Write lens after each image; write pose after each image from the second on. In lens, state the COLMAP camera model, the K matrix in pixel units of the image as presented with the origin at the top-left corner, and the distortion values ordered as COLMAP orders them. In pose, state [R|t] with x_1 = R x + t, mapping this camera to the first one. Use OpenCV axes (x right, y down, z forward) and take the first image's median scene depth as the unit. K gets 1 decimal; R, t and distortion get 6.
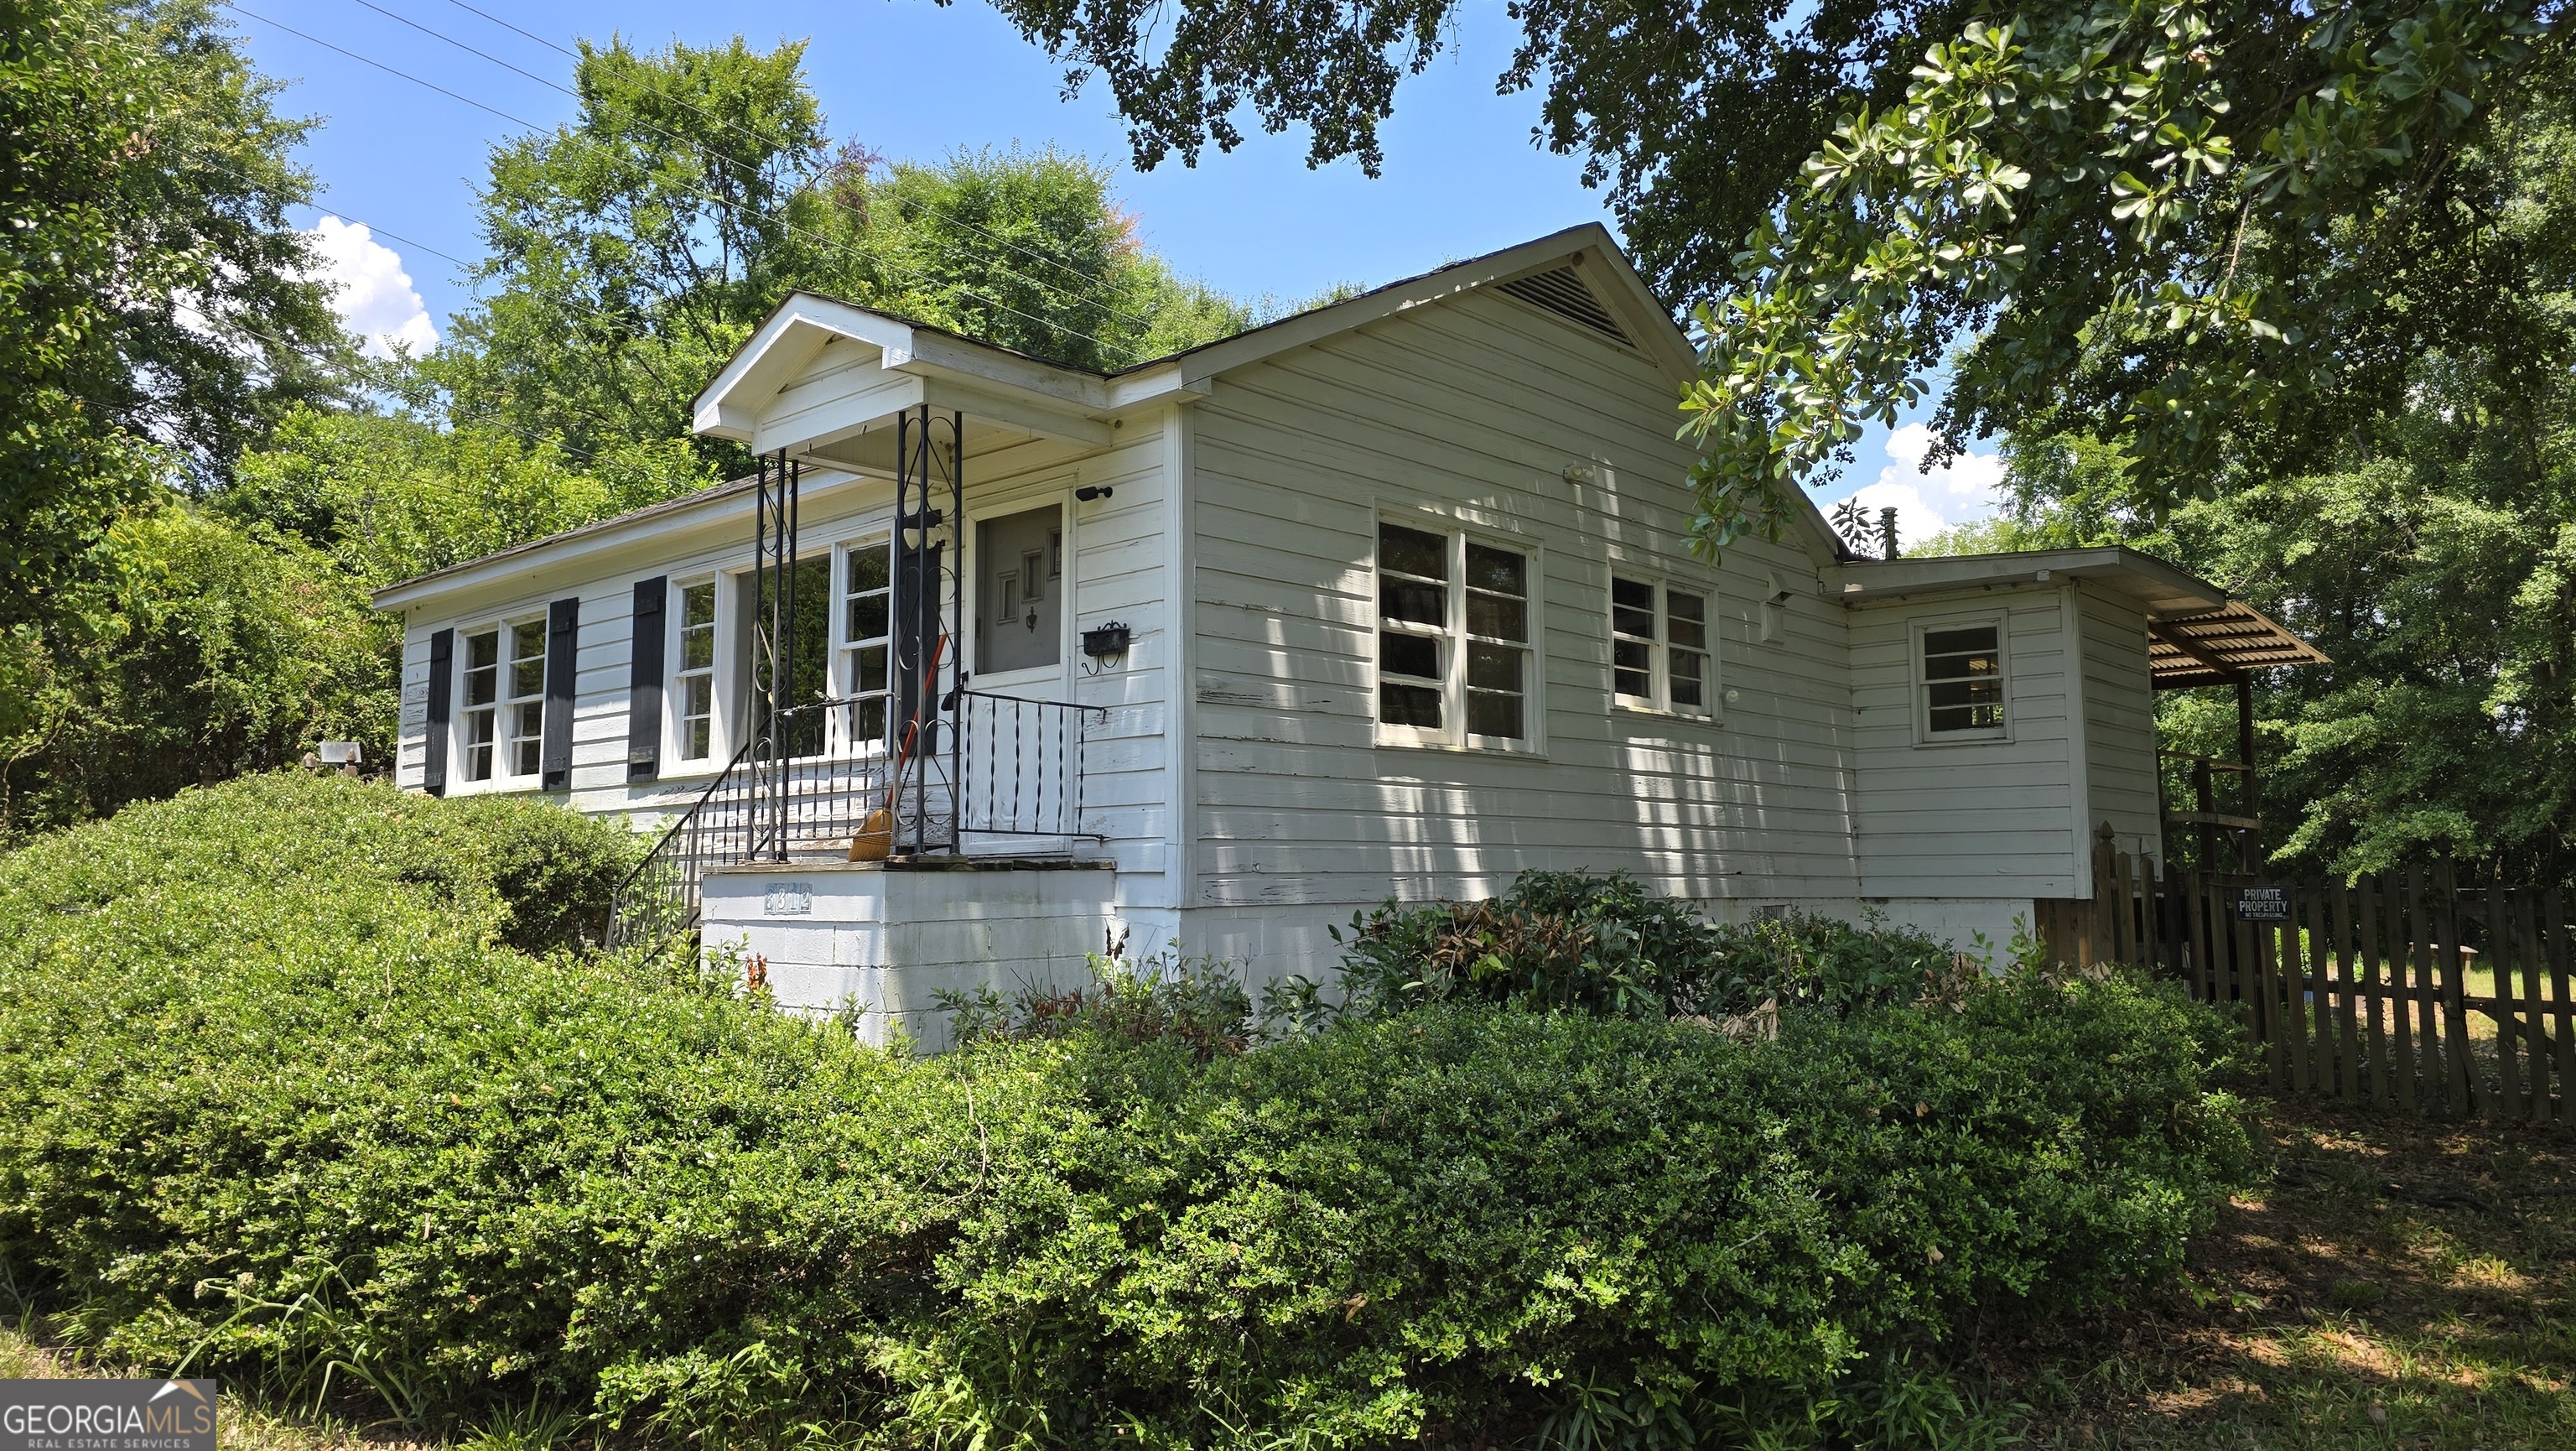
lens RADIAL K [[1741.9, 0, 1295.9], [0, 1741.9, 691.0], [0, 0, 1]] dist [0.077653, -0.070438]
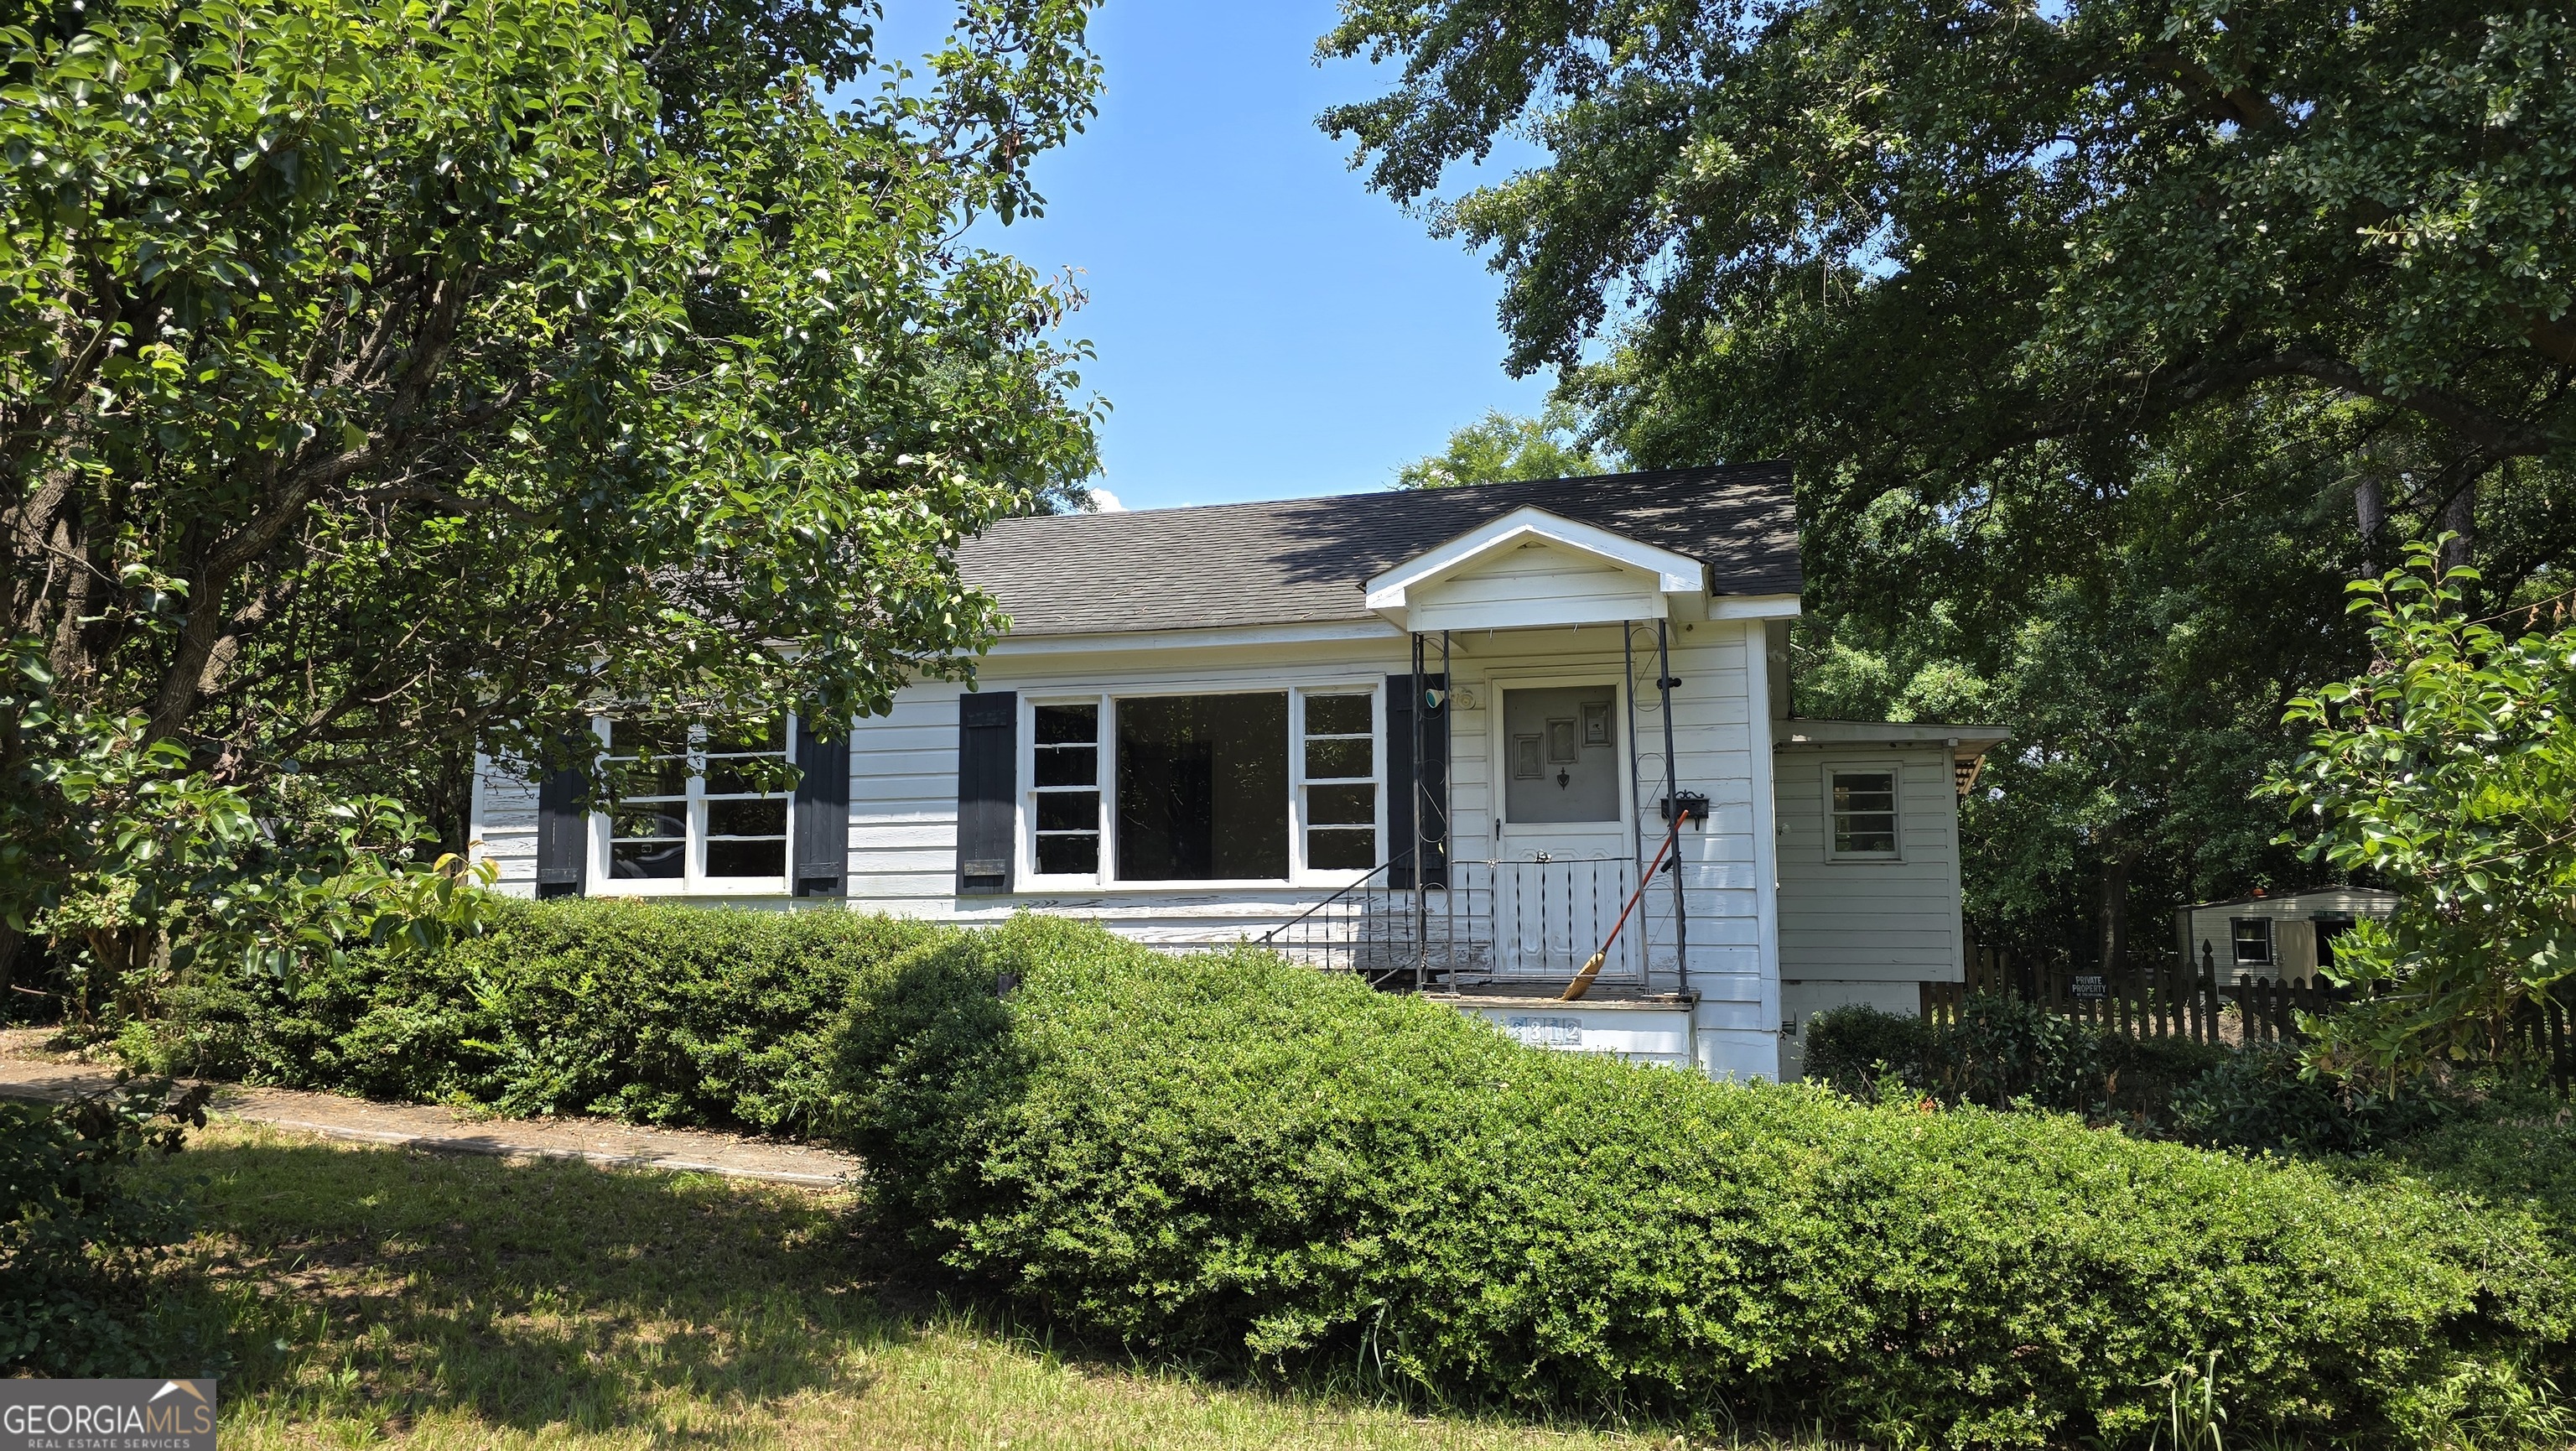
lens RADIAL K [[1741.9, 0, 1305.9], [0, 1741.9, 730.6], [0, 0, 1]] dist [0.077653, -0.070438]
pose [[0.895917, 0.046793, 0.441750, -0.618963], [-0.049746, 0.998750, -0.004904, -0.044053], [-0.441427, -0.017581, 0.897125, 0.017290]]
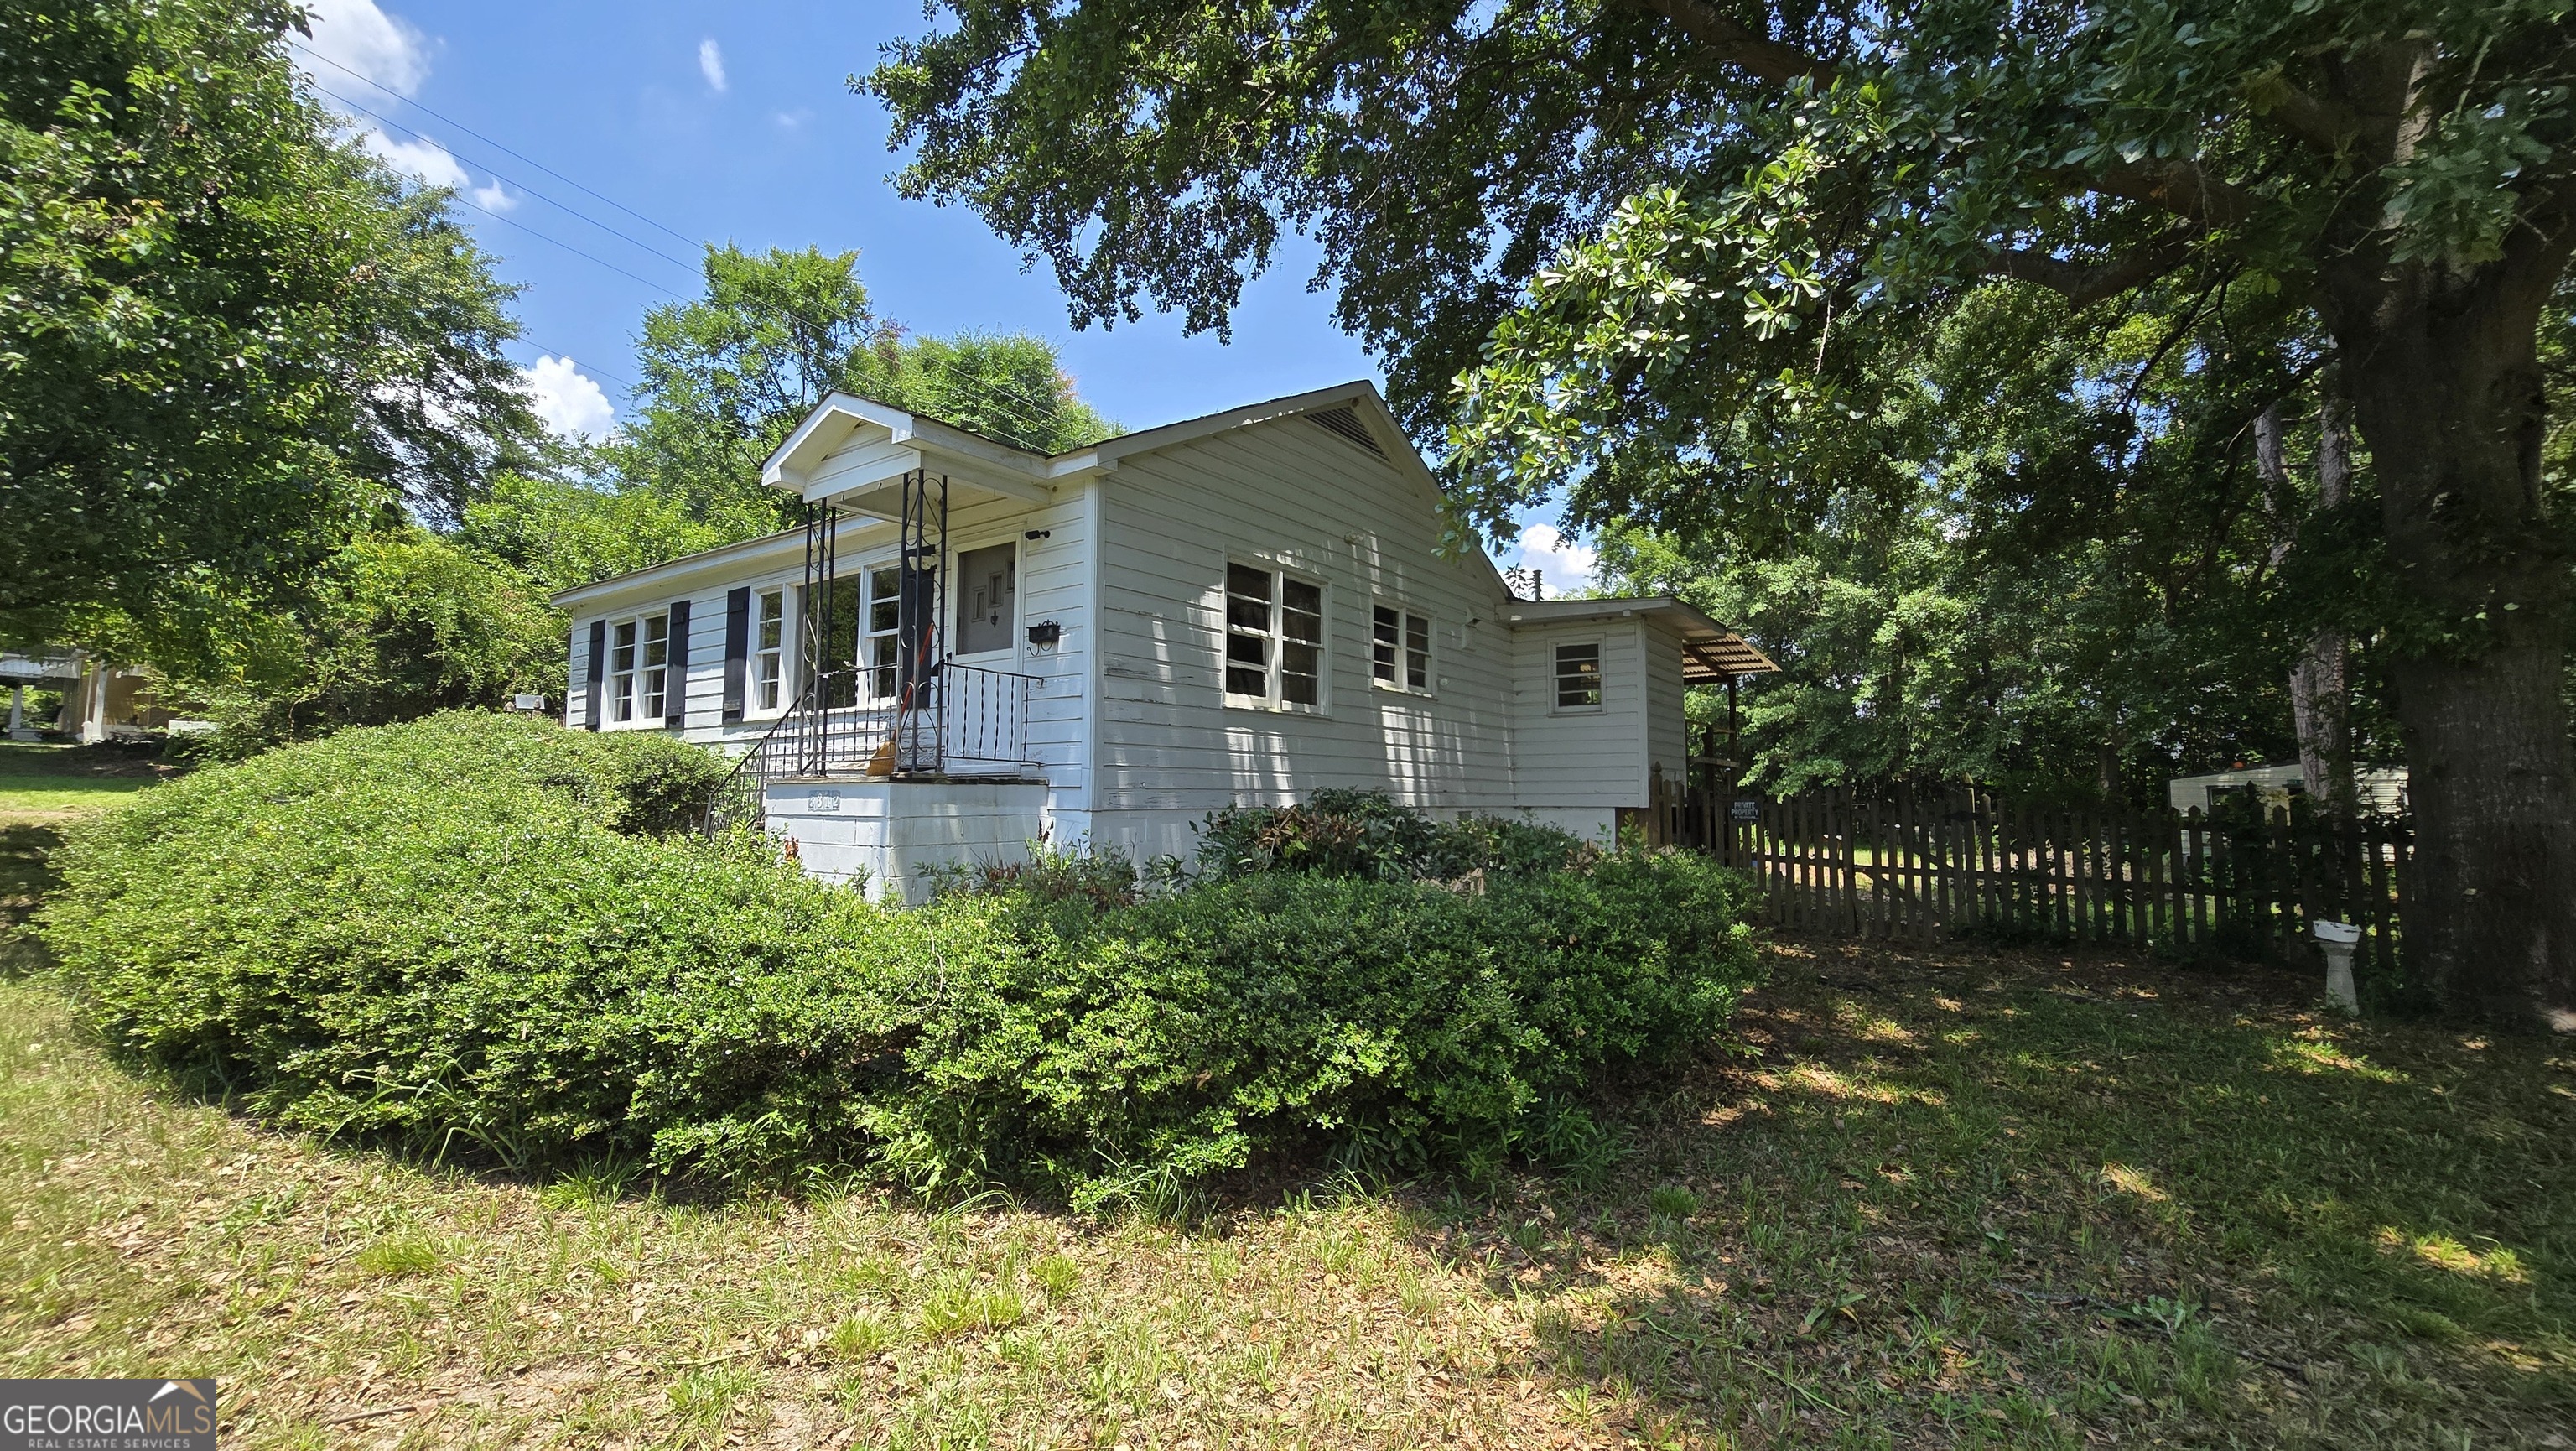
lens RADIAL K [[1059.0, 0, 1288.6], [0, 1059.0, 729.0], [0, 0, 1]] dist [-0.002619, 0.000227]
pose [[0.993877, 0.014910, 0.109484, 0.001384], [-0.019639, 0.998914, 0.042251, 0.008113], [-0.108736, -0.044142, 0.993090, 0.047192]]
